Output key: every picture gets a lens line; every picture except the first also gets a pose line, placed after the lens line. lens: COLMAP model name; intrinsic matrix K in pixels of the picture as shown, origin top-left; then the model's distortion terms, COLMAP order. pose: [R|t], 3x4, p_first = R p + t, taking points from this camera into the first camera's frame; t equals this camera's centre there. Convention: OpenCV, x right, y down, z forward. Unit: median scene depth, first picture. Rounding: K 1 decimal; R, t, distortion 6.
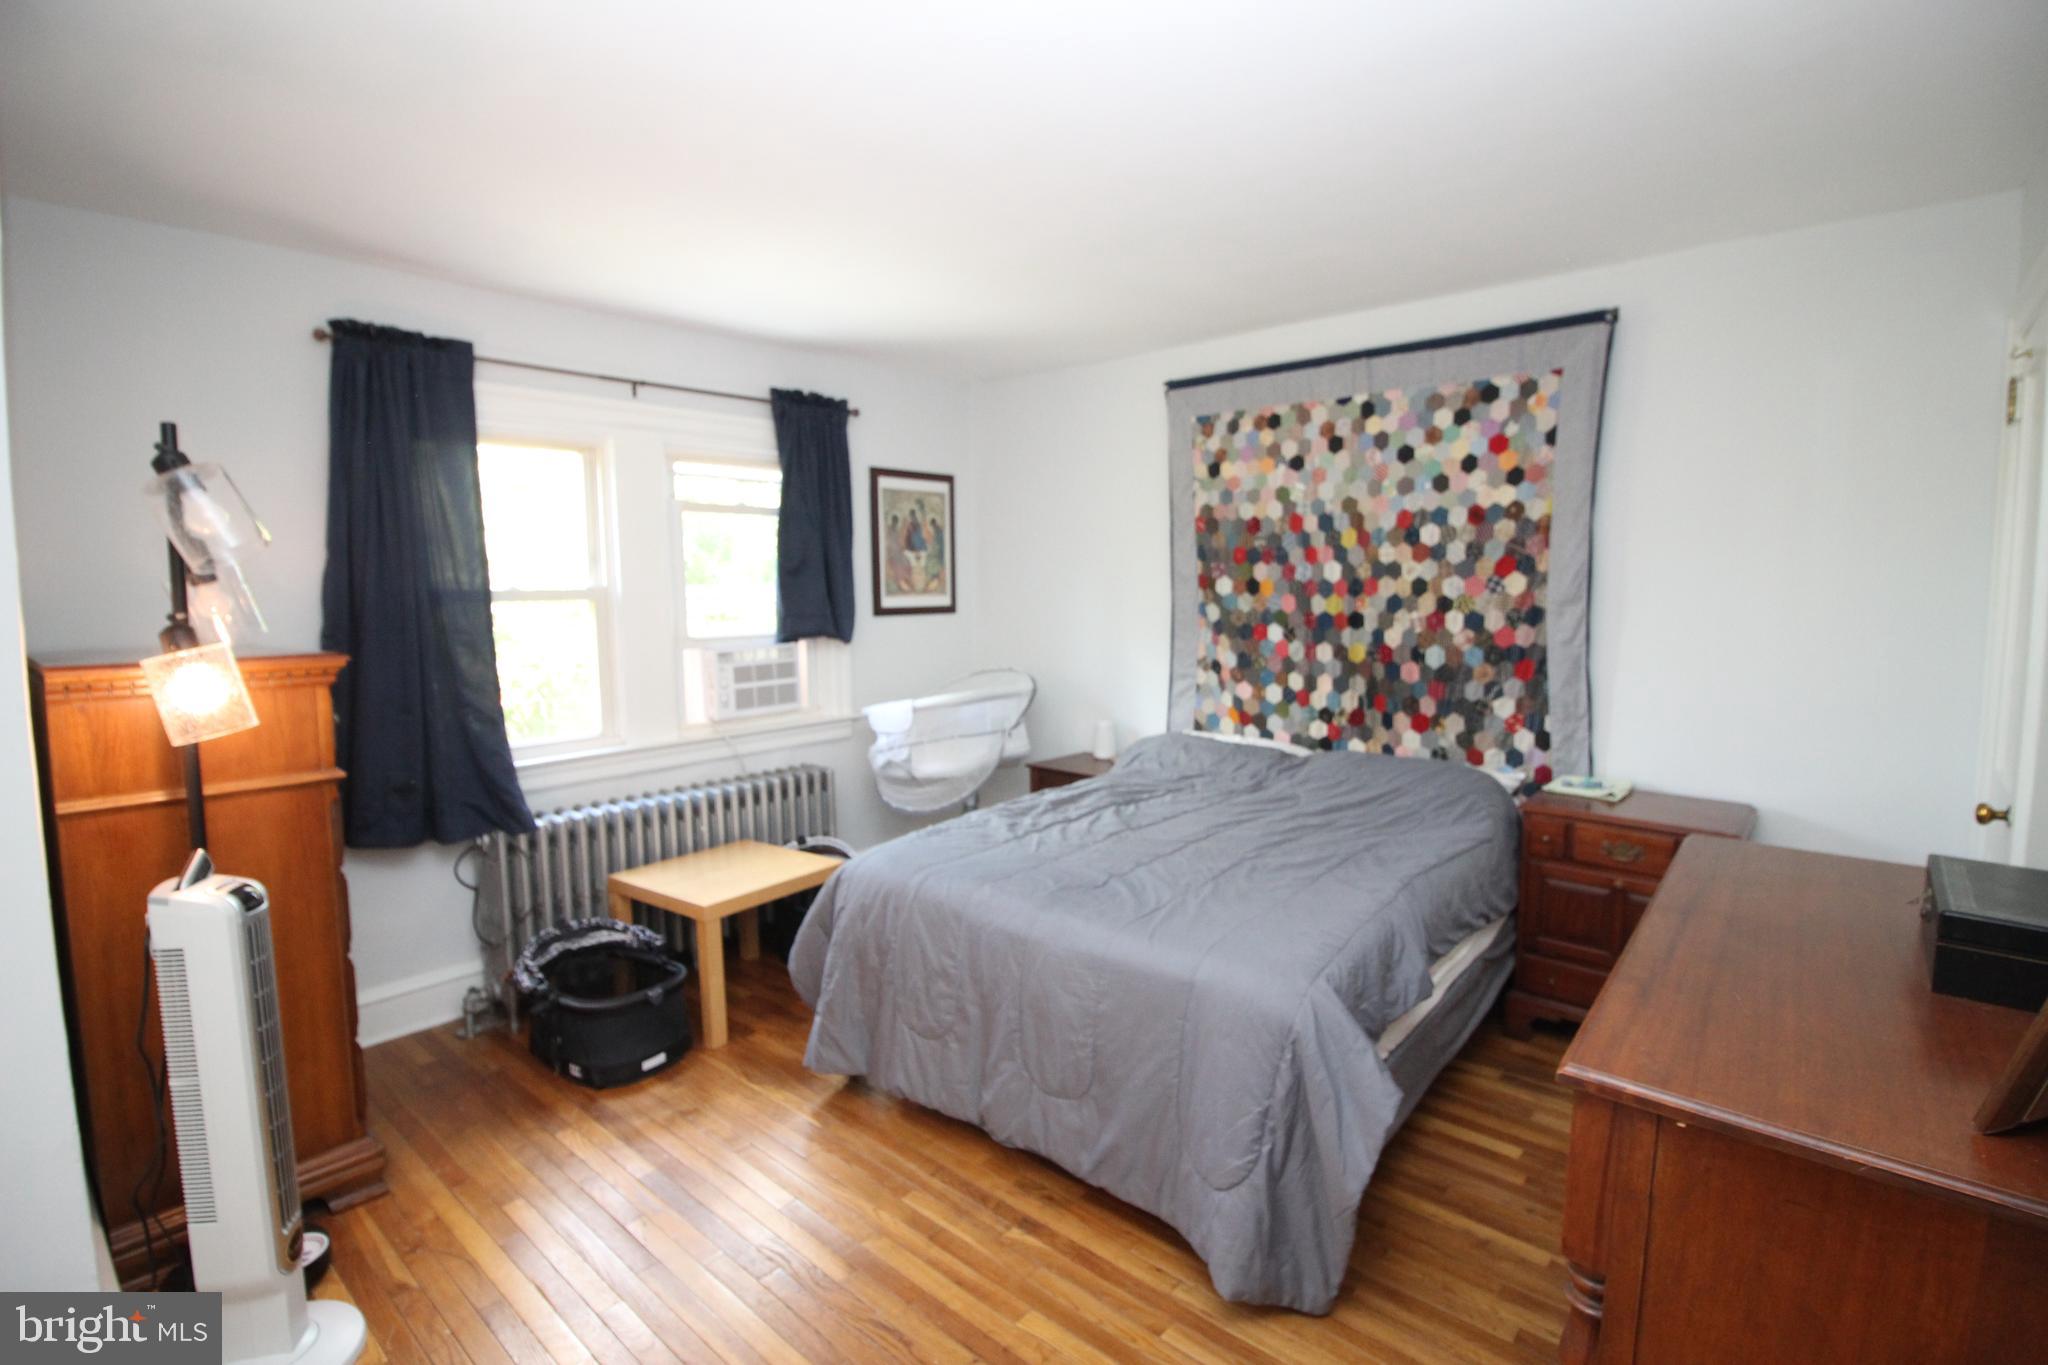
lens RADIAL K [[934.7, 0, 1030.7], [0, 934.7, 671.9], [0, 0, 1]] dist [-0.002939, -0.010688]
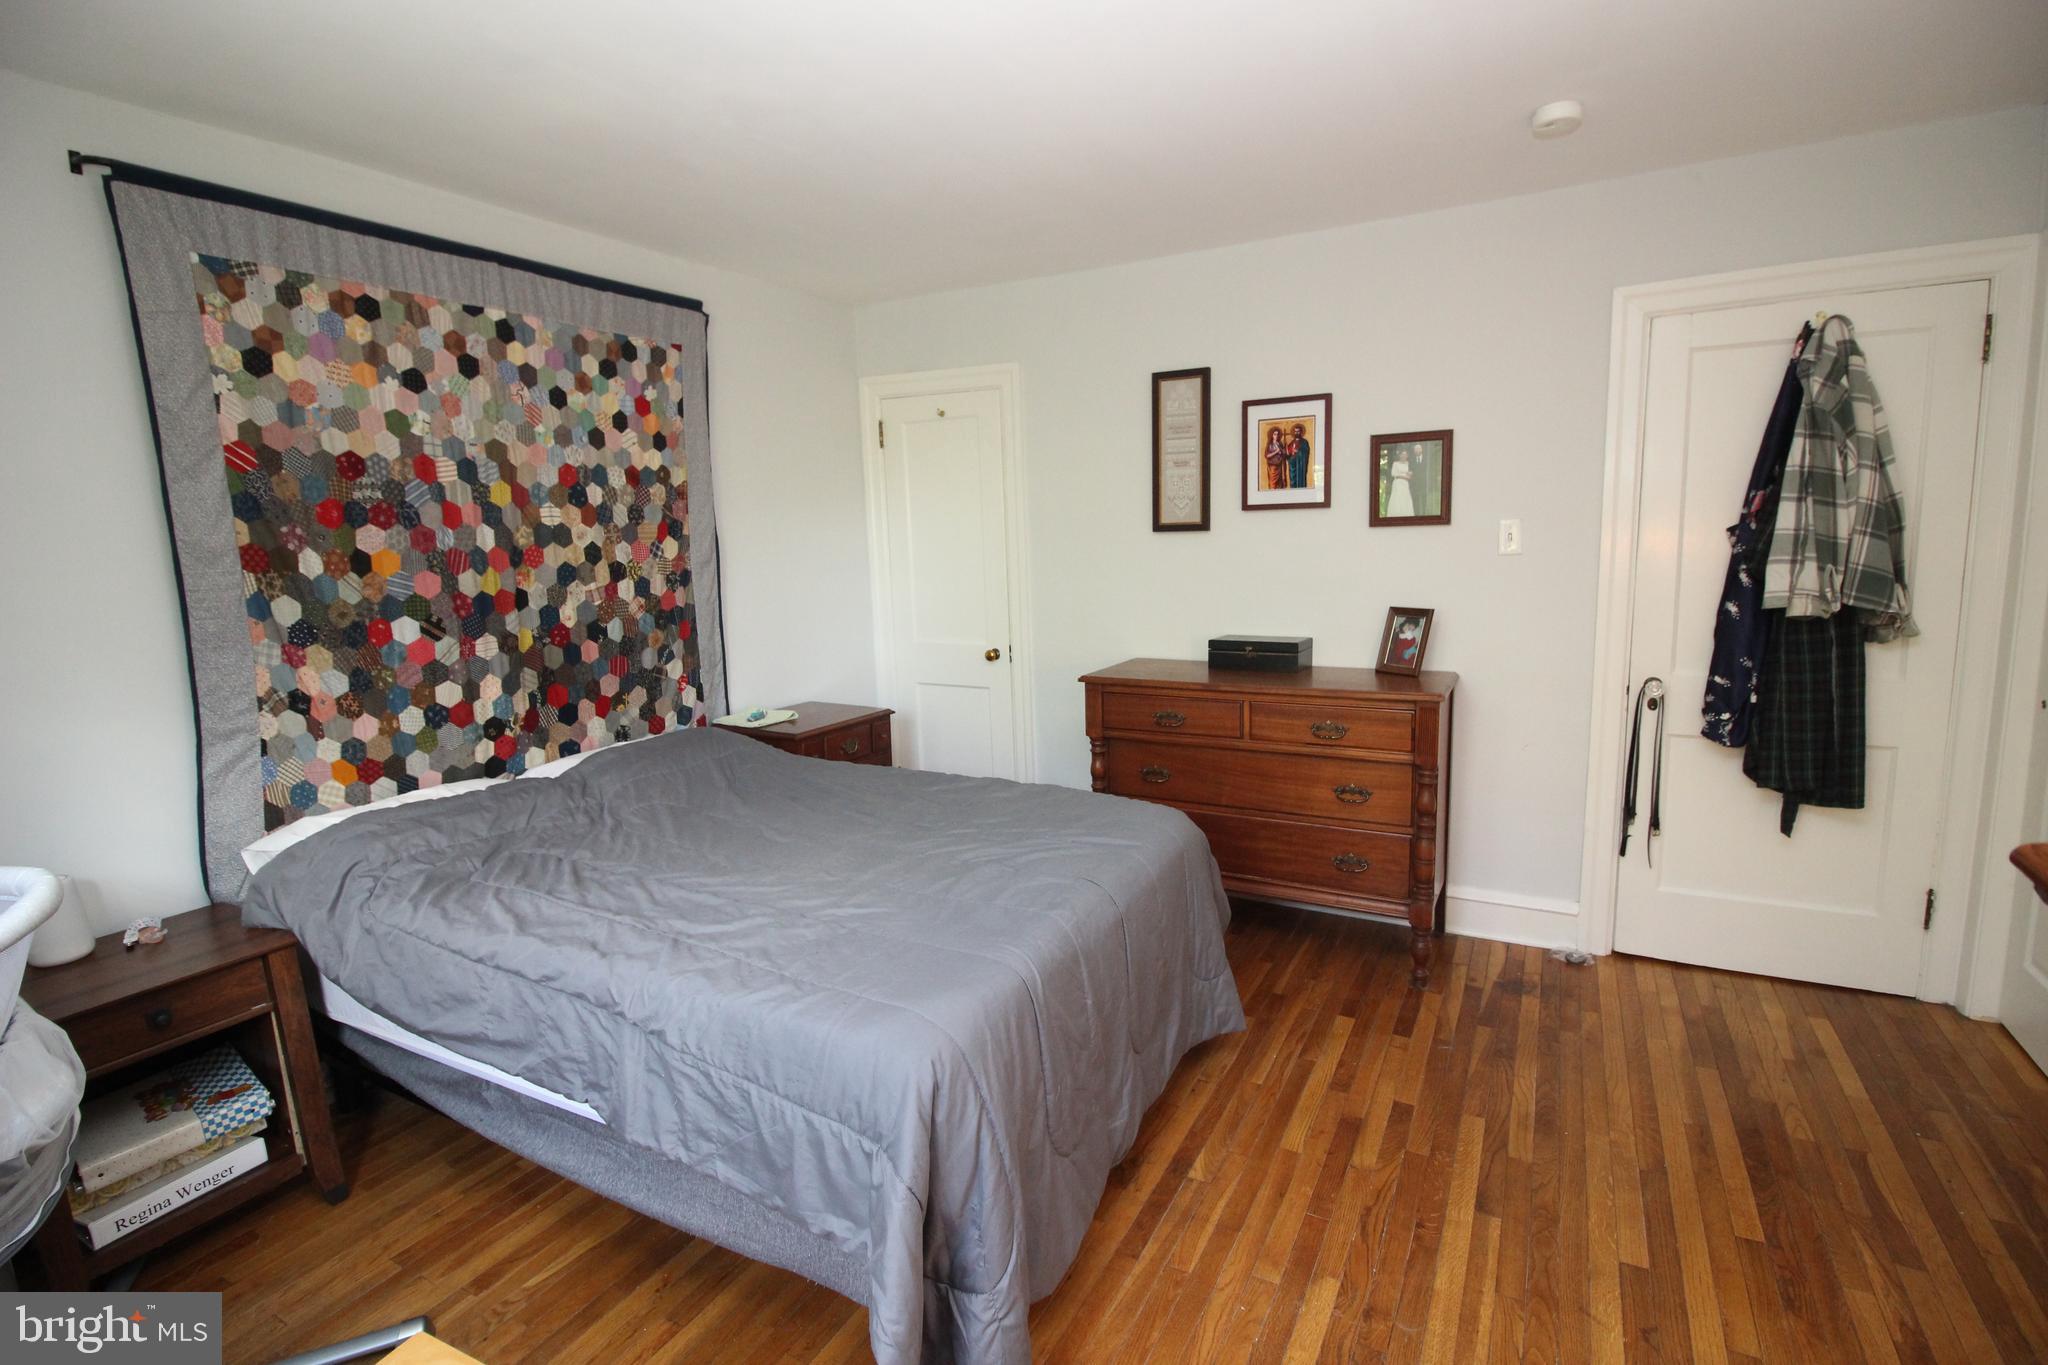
lens RADIAL K [[944.8, 0, 1033.8], [0, 944.8, 662.6], [0, 0, 1]] dist [0.001745, -0.016457]
pose [[-0.206450, -0.124505, 0.970504, -0.528308], [0.123462, 0.980629, 0.152067, -0.071110], [-0.970637, 0.151214, -0.187079, 0.744112]]
